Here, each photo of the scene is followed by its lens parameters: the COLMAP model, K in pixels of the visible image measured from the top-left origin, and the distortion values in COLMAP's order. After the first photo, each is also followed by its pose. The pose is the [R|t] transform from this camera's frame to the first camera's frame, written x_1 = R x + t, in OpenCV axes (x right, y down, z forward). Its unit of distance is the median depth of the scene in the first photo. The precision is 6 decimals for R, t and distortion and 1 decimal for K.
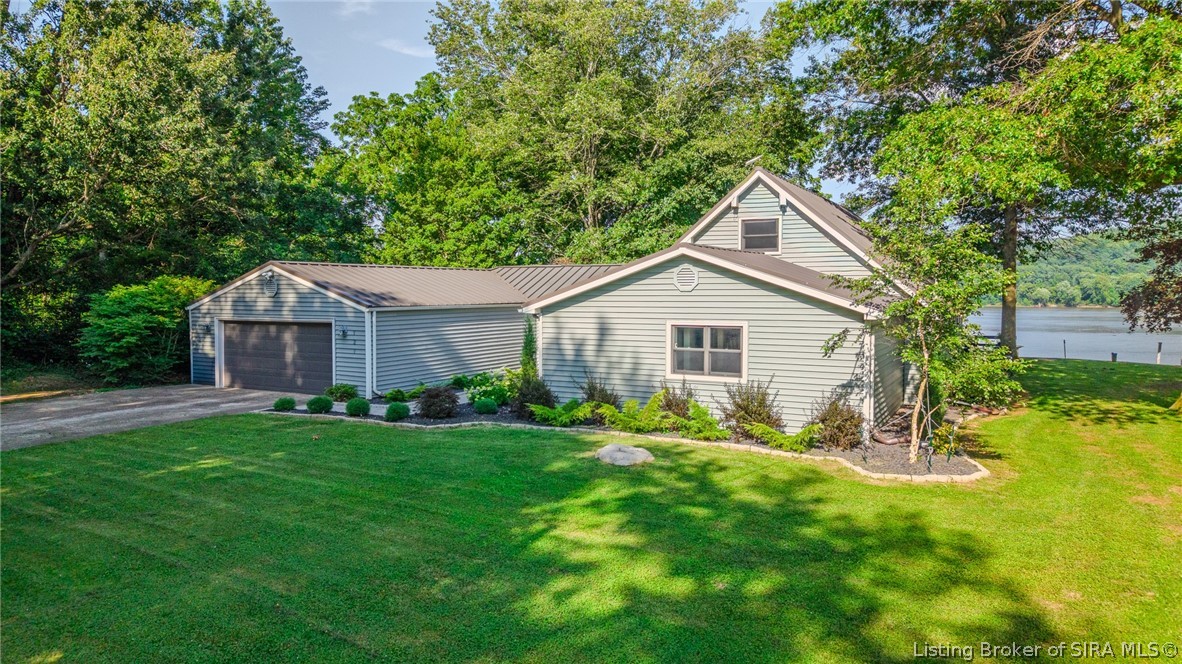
lens RADIAL K [[790.5, 0, 591.0], [0, 790.5, 332.0], [0, 0, 1]] dist [0.065687, -0.000900]
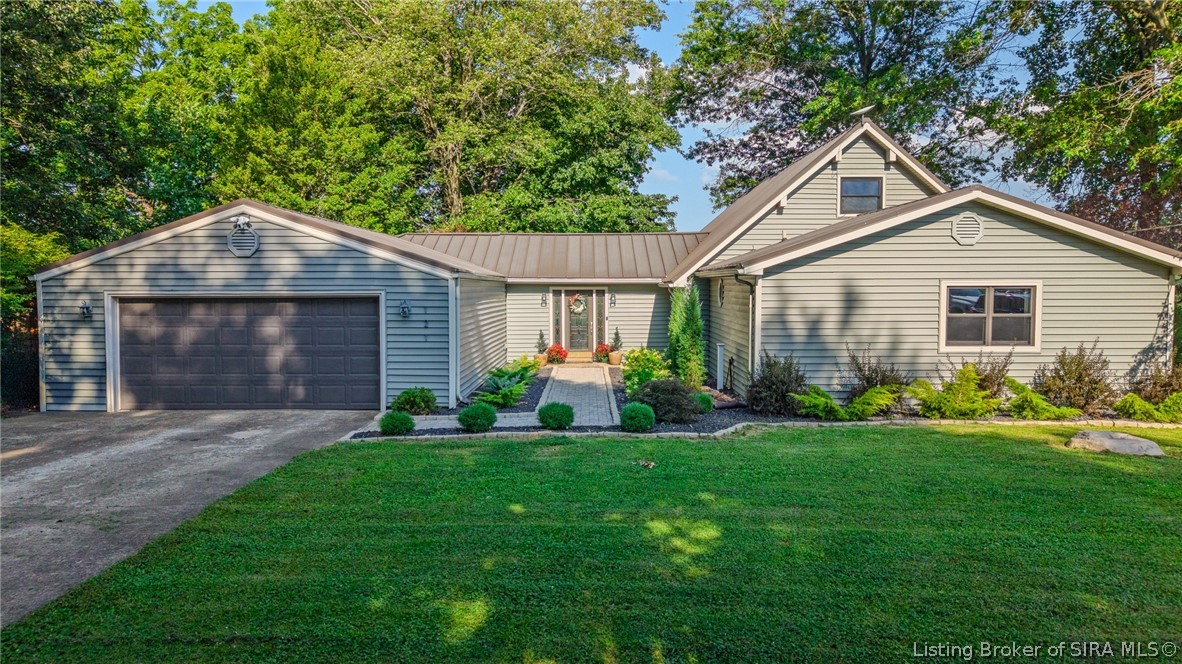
lens RADIAL K [[787.4, 0, 591.0], [0, 787.4, 332.0], [0, 0, 1]] dist [0.004413, -0.003358]
pose [[0.880357, -0.027557, 0.473510, -0.482099], [0.026757, 0.999606, 0.008426, 0.017116], [-0.473556, 0.005252, 0.880748, 0.358489]]
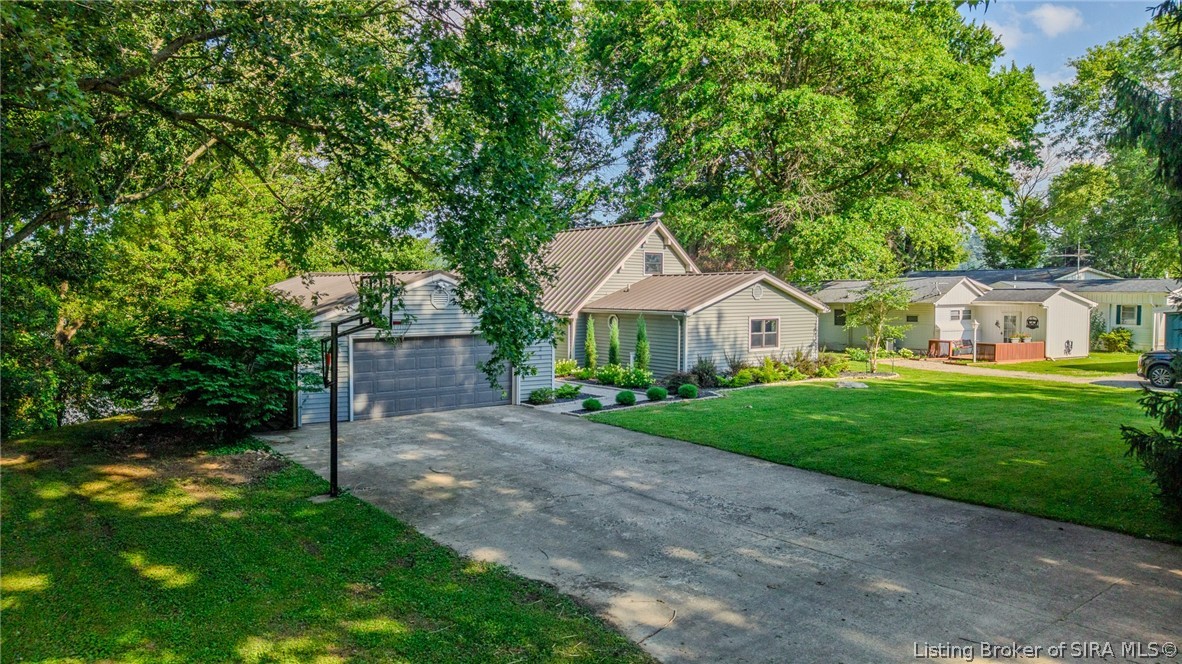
lens RADIAL K [[773.4, 0, 591.0], [0, 773.4, 332.0], [0, 0, 1]] dist [0.073772, -0.000577]
pose [[0.396658, -0.044214, 0.916901, -1.224340], [0.049967, 0.998398, 0.026528, -0.034485], [-0.916606, 0.035293, 0.398232, 0.515192]]
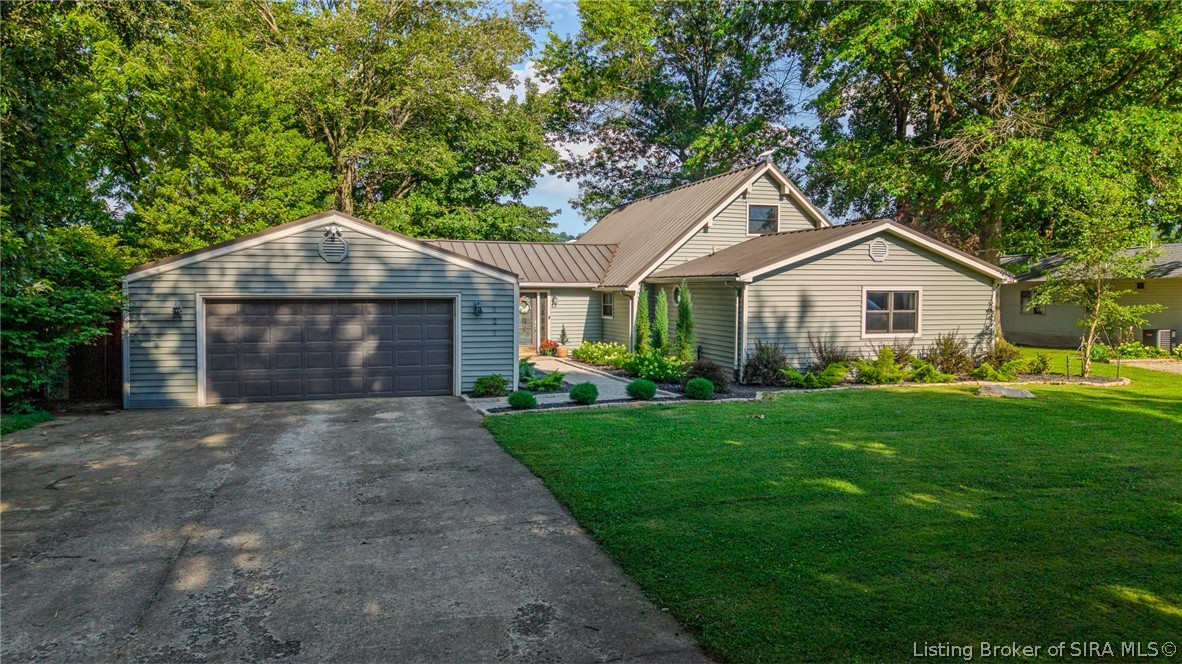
lens RADIAL K [[787.4, 0, 591.0], [0, 787.4, 332.0], [0, 0, 1]] dist [0.004413, -0.003358]
pose [[0.690382, -0.035789, 0.722559, -0.787991], [0.036477, 0.999227, 0.014640, 0.015141], [-0.722524, 0.016249, 0.691154, 0.394196]]
